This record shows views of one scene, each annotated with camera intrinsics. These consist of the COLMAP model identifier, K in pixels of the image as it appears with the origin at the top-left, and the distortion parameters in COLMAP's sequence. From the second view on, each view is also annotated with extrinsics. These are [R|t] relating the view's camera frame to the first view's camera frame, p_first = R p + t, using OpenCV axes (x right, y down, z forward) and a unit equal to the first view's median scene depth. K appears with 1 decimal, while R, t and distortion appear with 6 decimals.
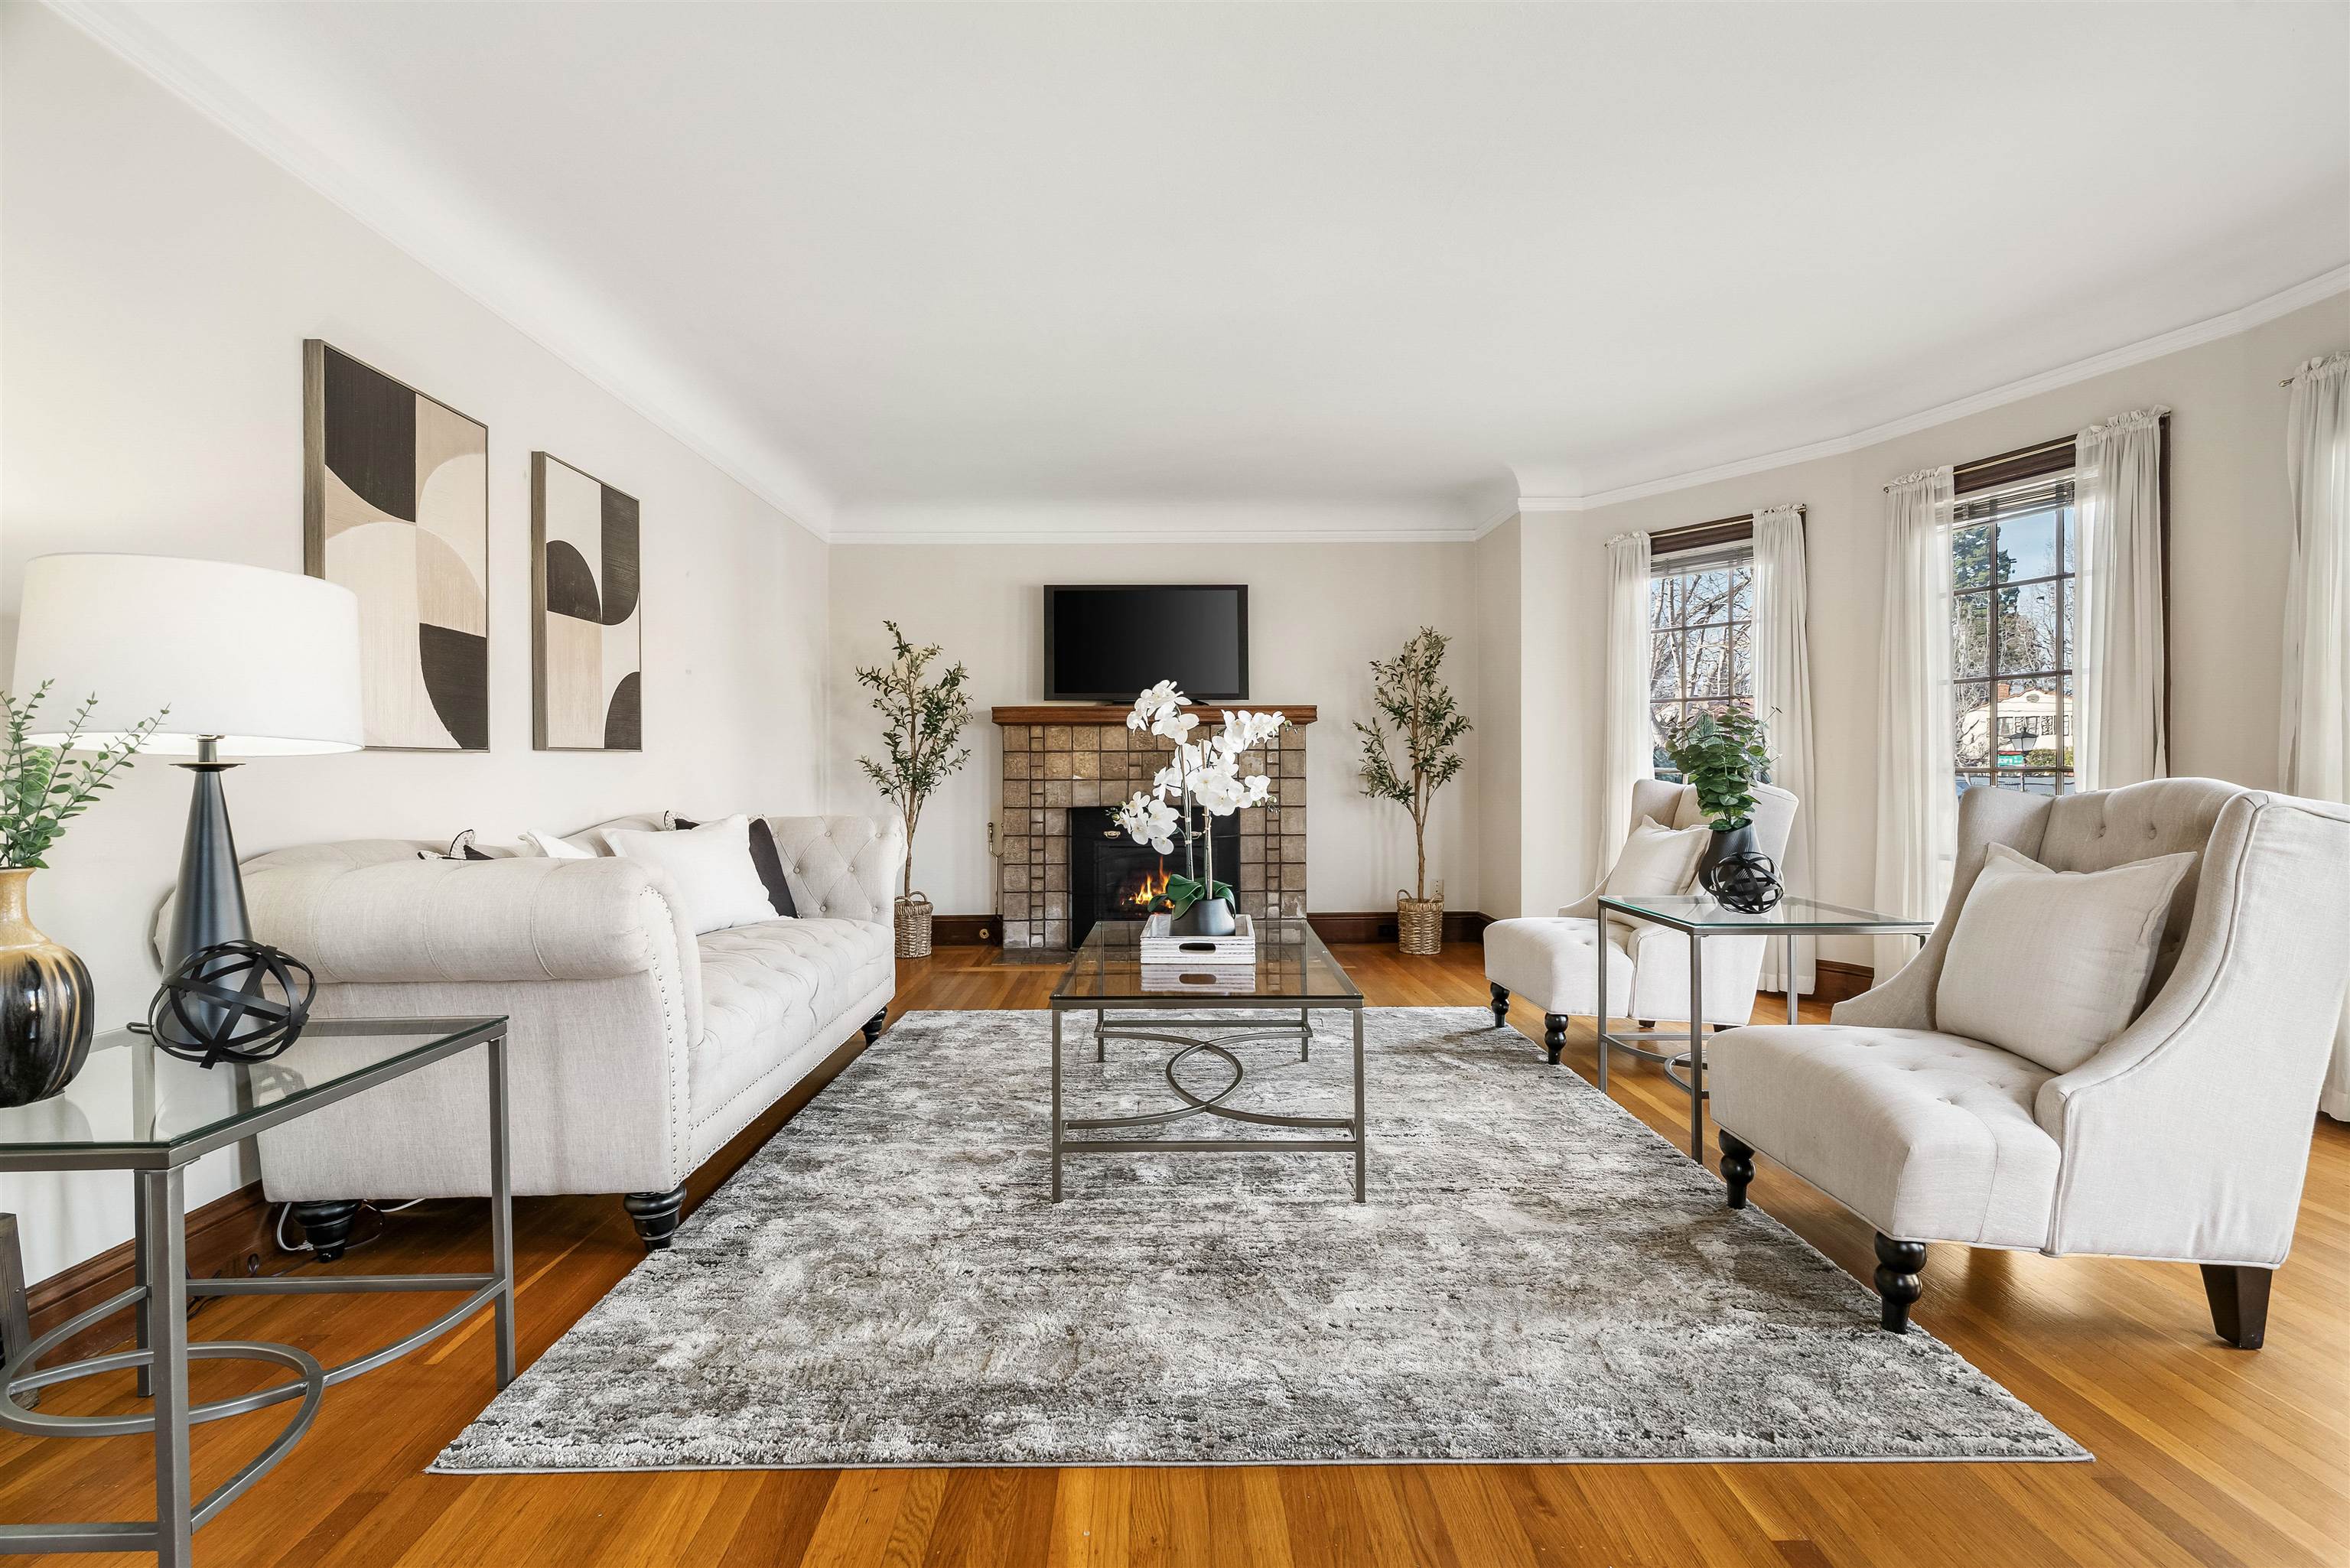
lens RADIAL K [[1068.5, 0, 1166.5], [0, 1068.5, 788.1], [0, 0, 1]] dist [-0.007648, 0.003234]
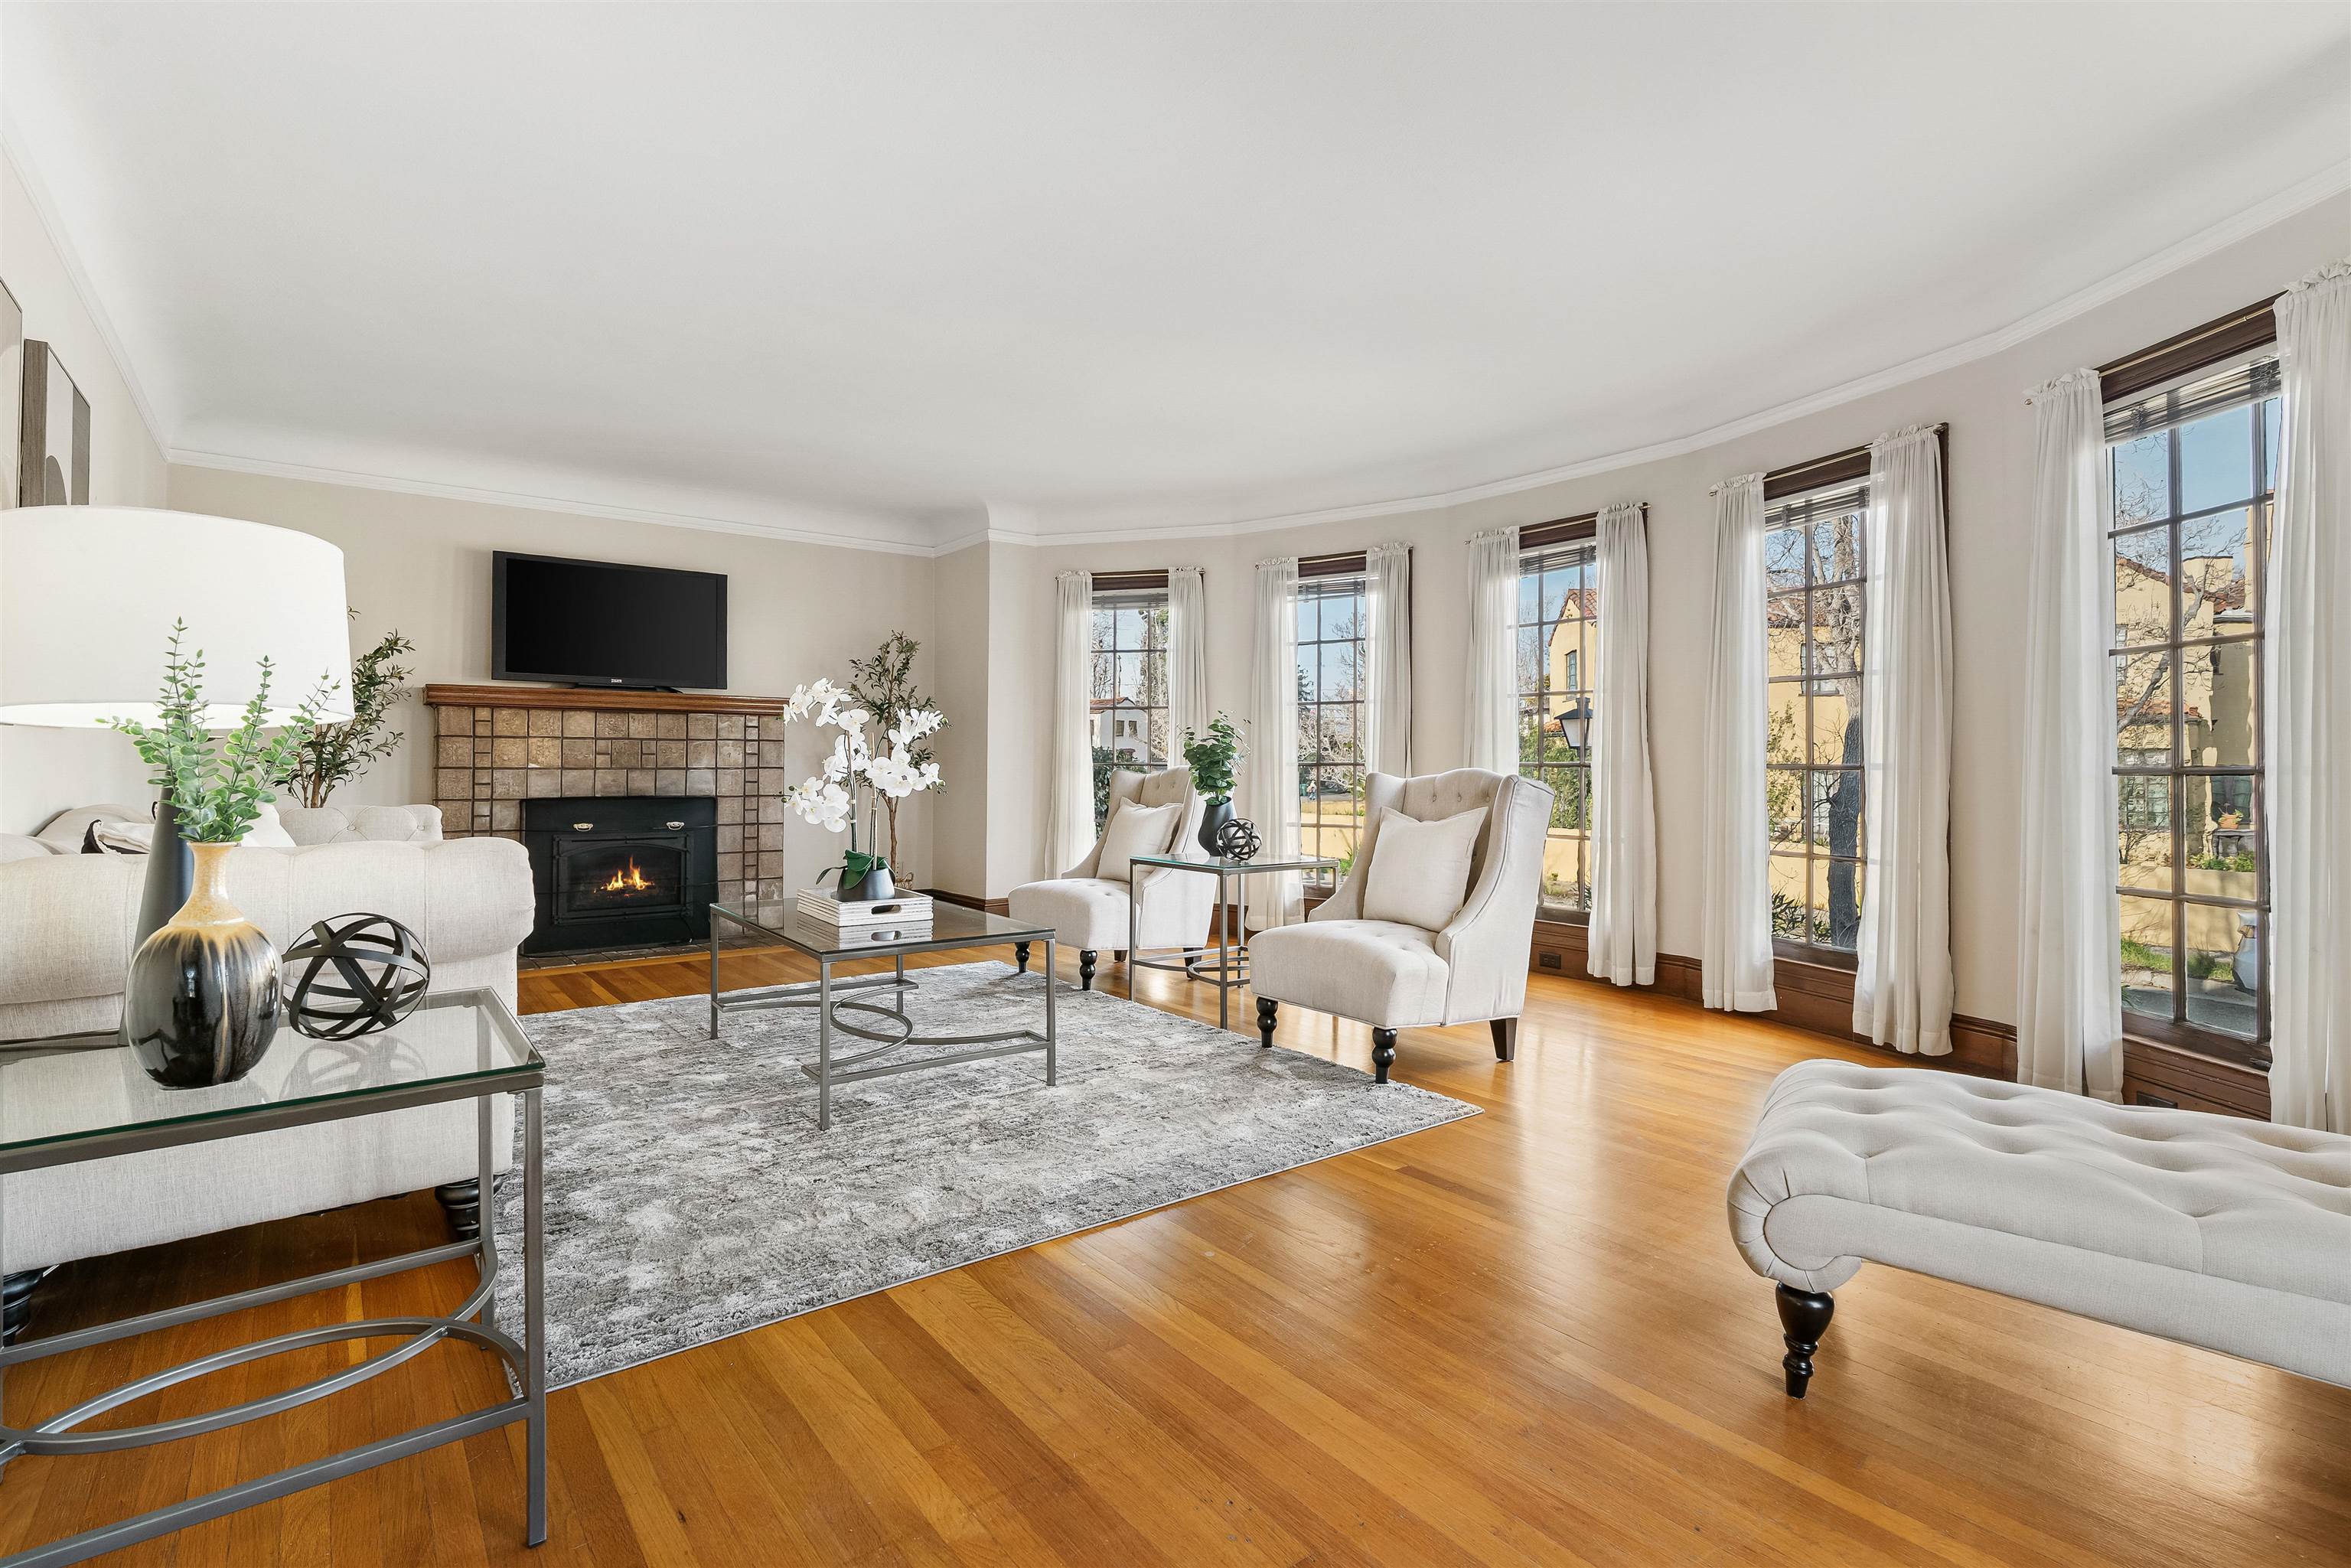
lens RADIAL K [[1069.0, 0, 1191.5], [0, 1069.0, 783.2], [0, 0, 1]] dist [-0.007648, 0.003234]
pose [[0.798891, -0.002380, 0.601471, -0.408528], [0.001598, 0.999997, 0.001834, 0.009011], [-0.601473, -0.000504, 0.798893, -0.139455]]
